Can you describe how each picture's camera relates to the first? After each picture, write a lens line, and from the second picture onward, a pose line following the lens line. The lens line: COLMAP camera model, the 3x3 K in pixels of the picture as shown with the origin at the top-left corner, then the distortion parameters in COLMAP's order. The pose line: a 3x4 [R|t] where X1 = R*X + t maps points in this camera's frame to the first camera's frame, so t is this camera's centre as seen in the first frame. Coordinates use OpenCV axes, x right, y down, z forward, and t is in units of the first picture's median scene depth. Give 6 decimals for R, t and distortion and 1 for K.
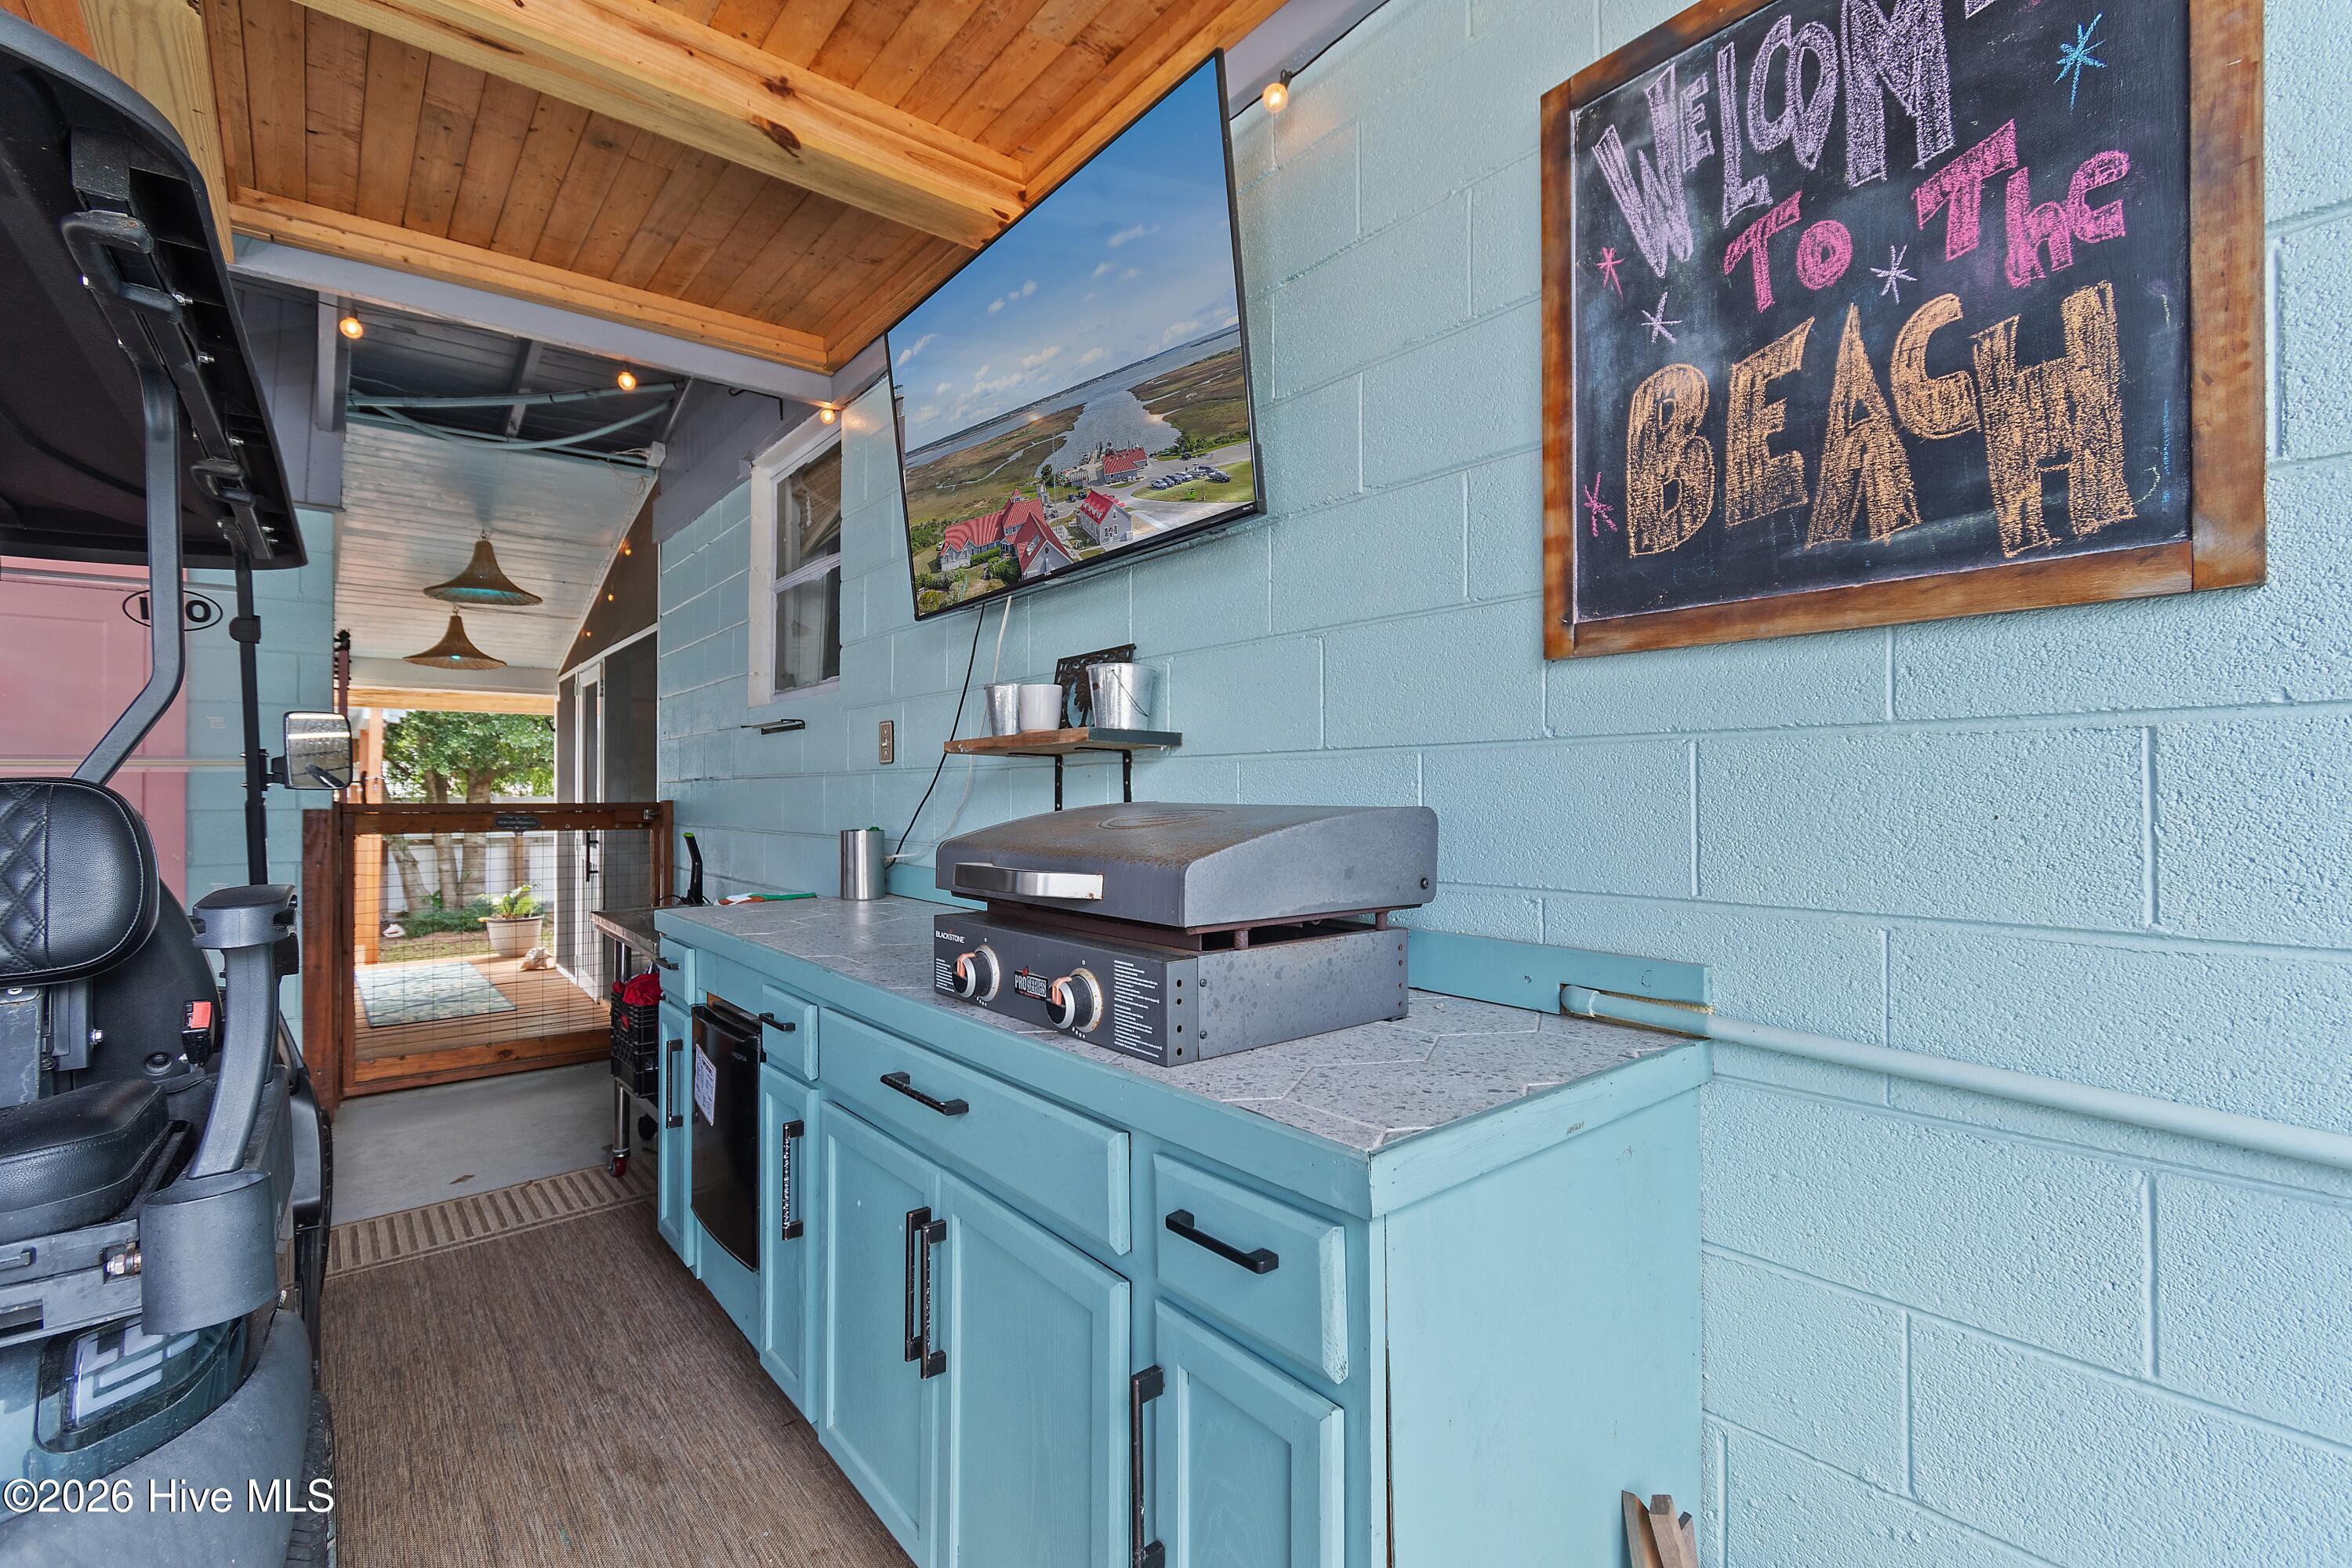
lens RADIAL K [[1036.1, 0, 1176.8], [0, 1036.1, 786.4], [0, 0, 1]] dist [0.004979, -0.002996]
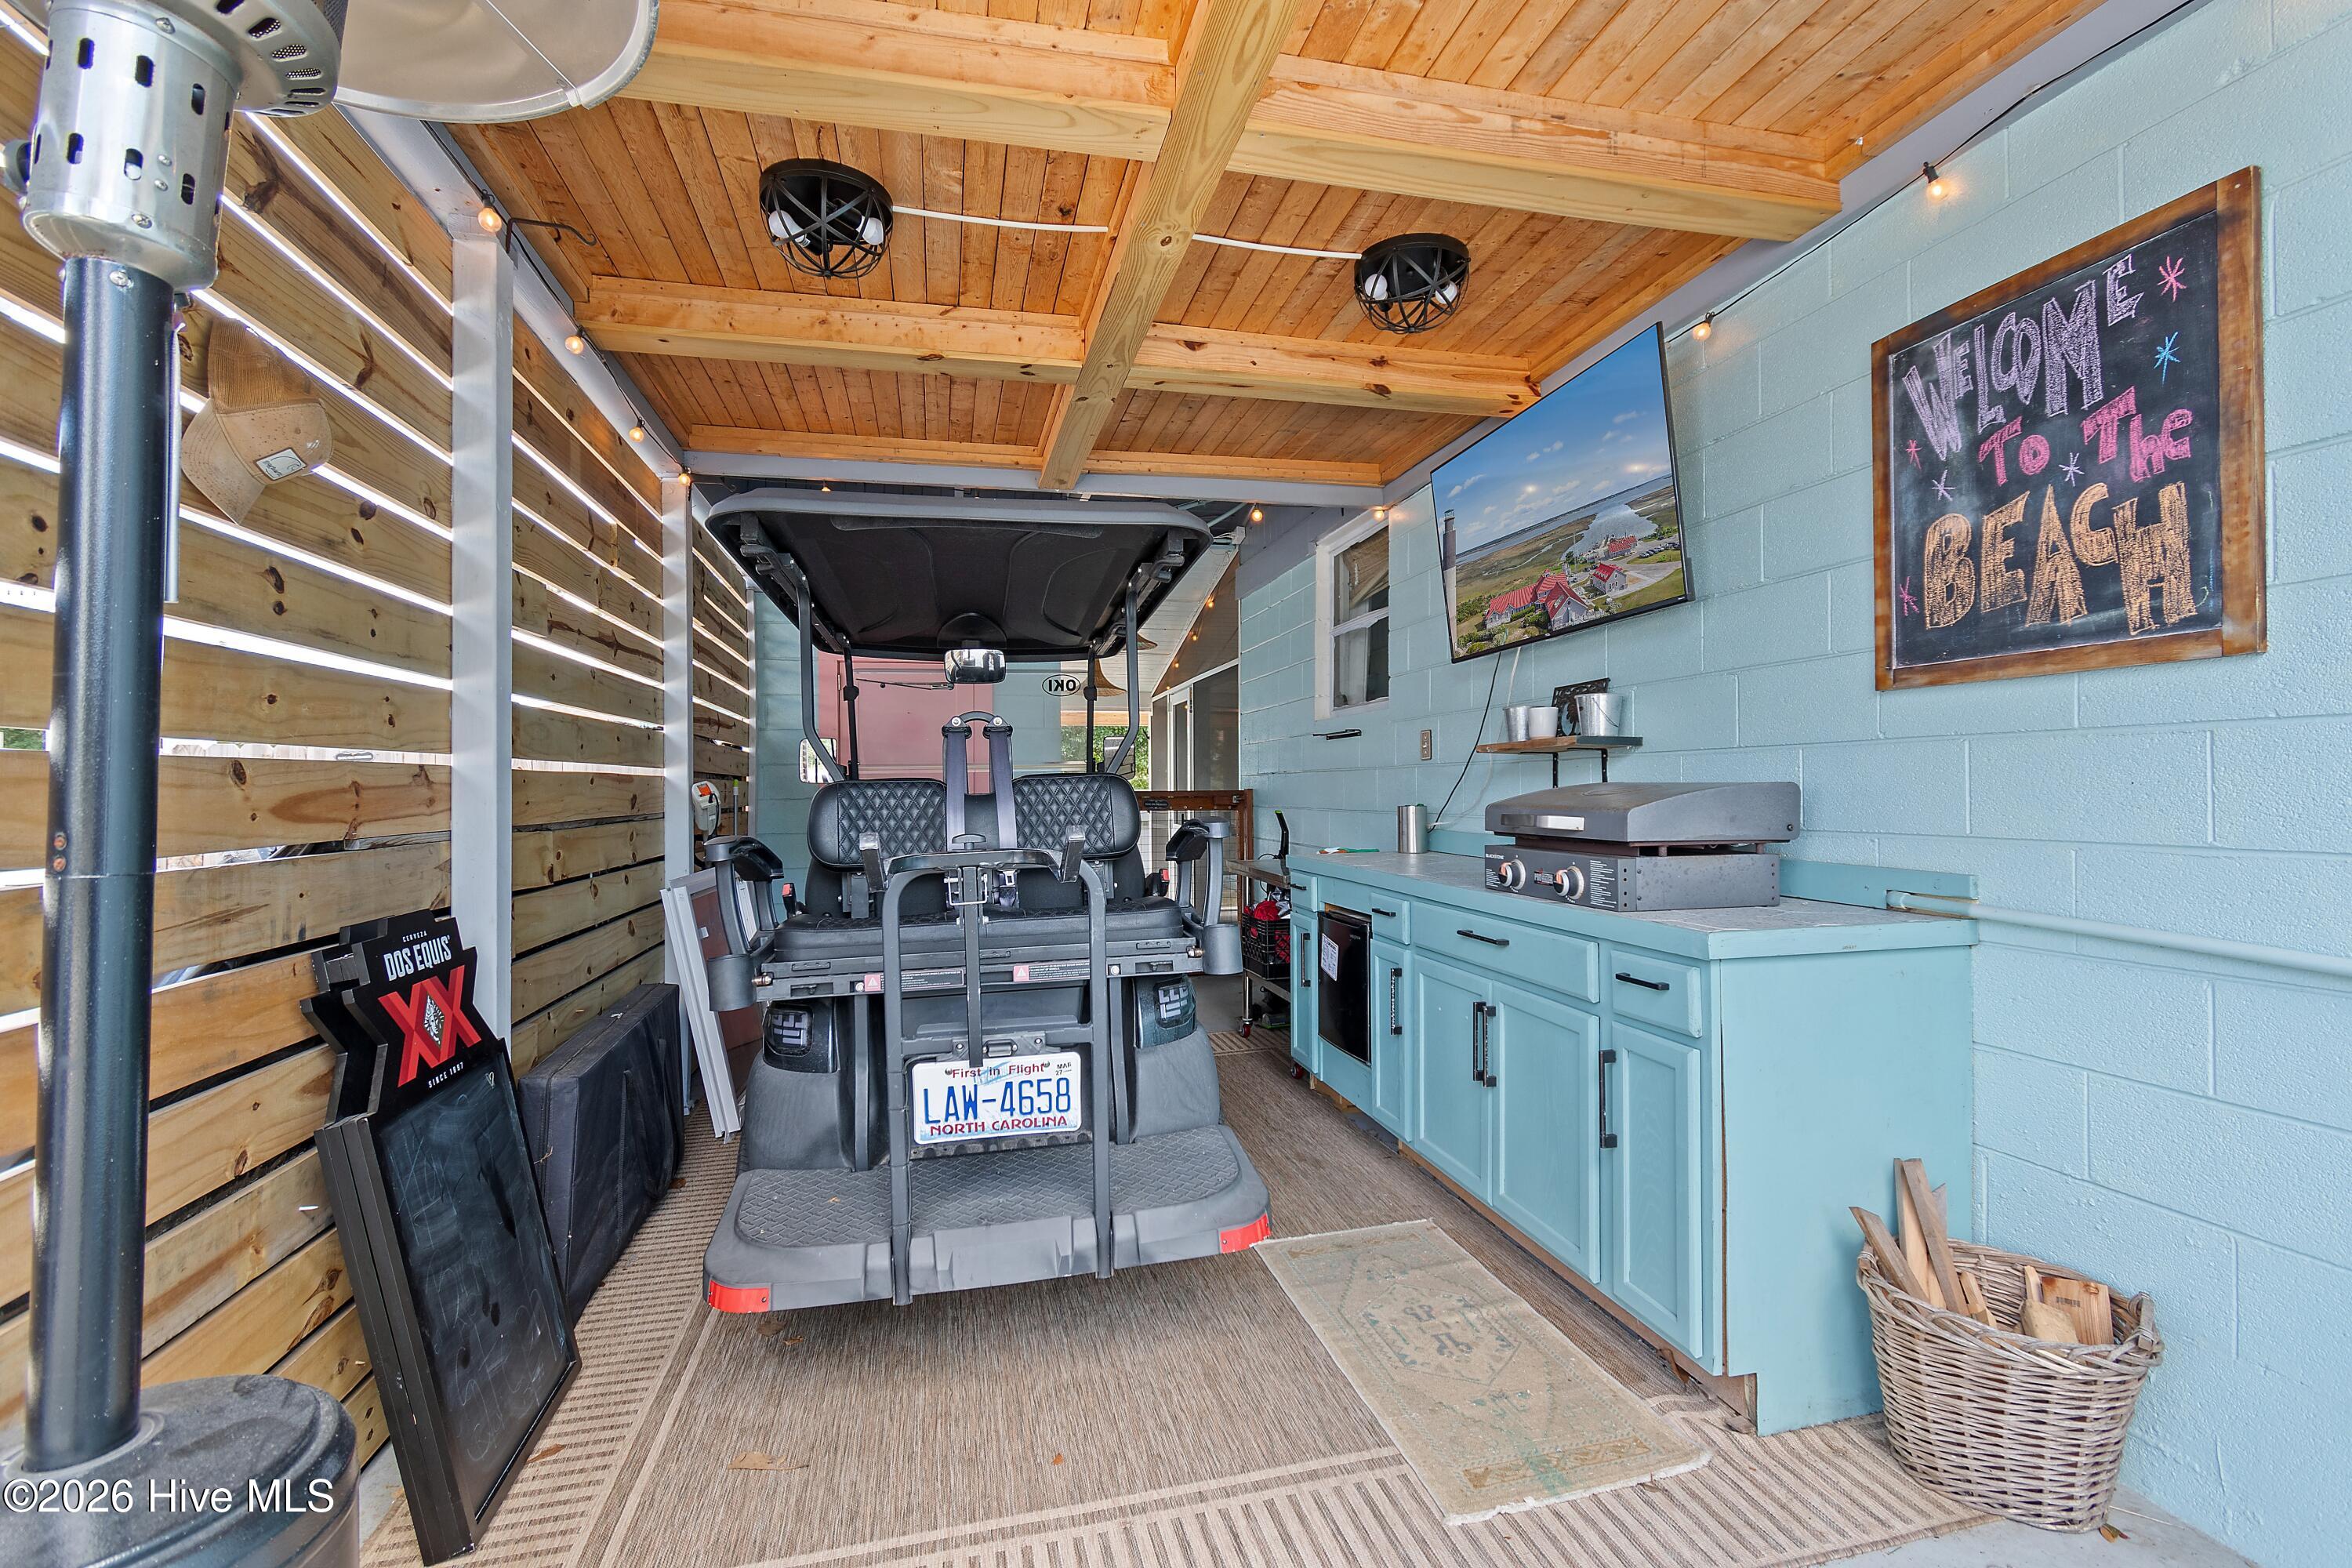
lens RADIAL K [[1036.1, 0, 1176.8], [0, 1036.1, 786.4], [0, 0, 1]] dist [0.004979, -0.002996]
pose [[0.897677, -0.004974, -0.440627, 0.098825], [0.007860, 0.999958, 0.004725, 0.012356], [0.440585, -0.007705, 0.897678, -1.061144]]
